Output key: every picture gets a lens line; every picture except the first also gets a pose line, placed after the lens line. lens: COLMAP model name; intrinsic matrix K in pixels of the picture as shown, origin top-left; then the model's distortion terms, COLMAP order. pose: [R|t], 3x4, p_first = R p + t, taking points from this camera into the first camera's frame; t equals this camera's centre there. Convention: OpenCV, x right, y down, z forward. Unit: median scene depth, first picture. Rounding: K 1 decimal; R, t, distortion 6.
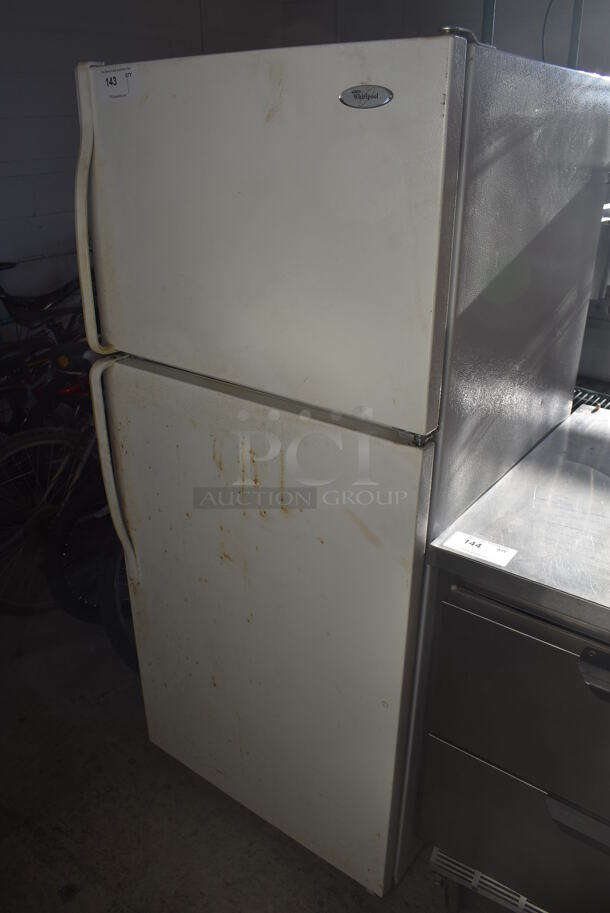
lens RADIAL K [[693.8, 0, 304.5], [0, 693.8, 455.8], [0, 0, 1]] dist [-0.074736, -0.004220]
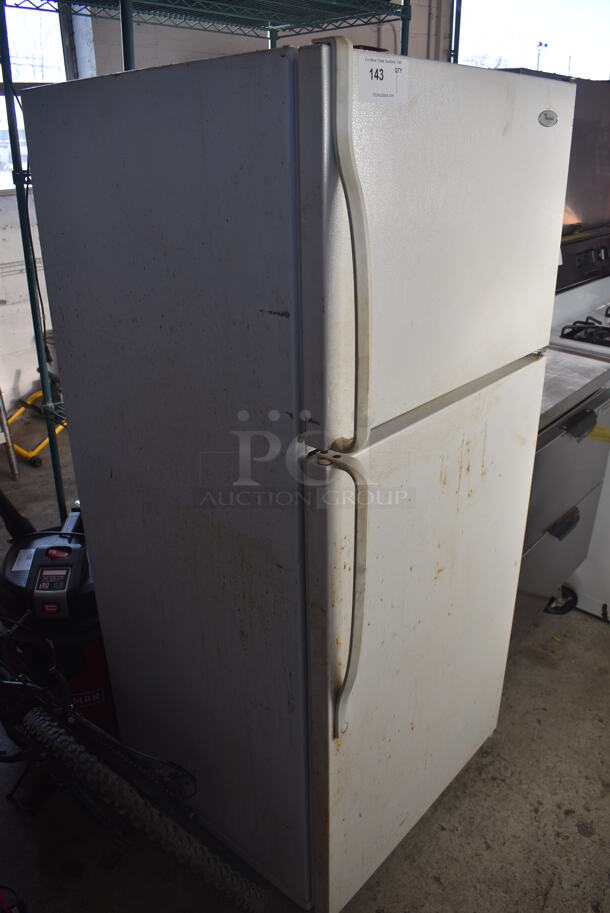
lens RADIAL K [[693.8, 0, 303.5], [0, 693.8, 455.3], [0, 0, 1]] dist [-0.074736, -0.004220]
pose [[0.099331, -0.415572, 0.904120, -1.146327], [0.438865, 0.833763, 0.335017, -0.489304], [-0.893046, 0.363510, 0.265198, 1.023993]]
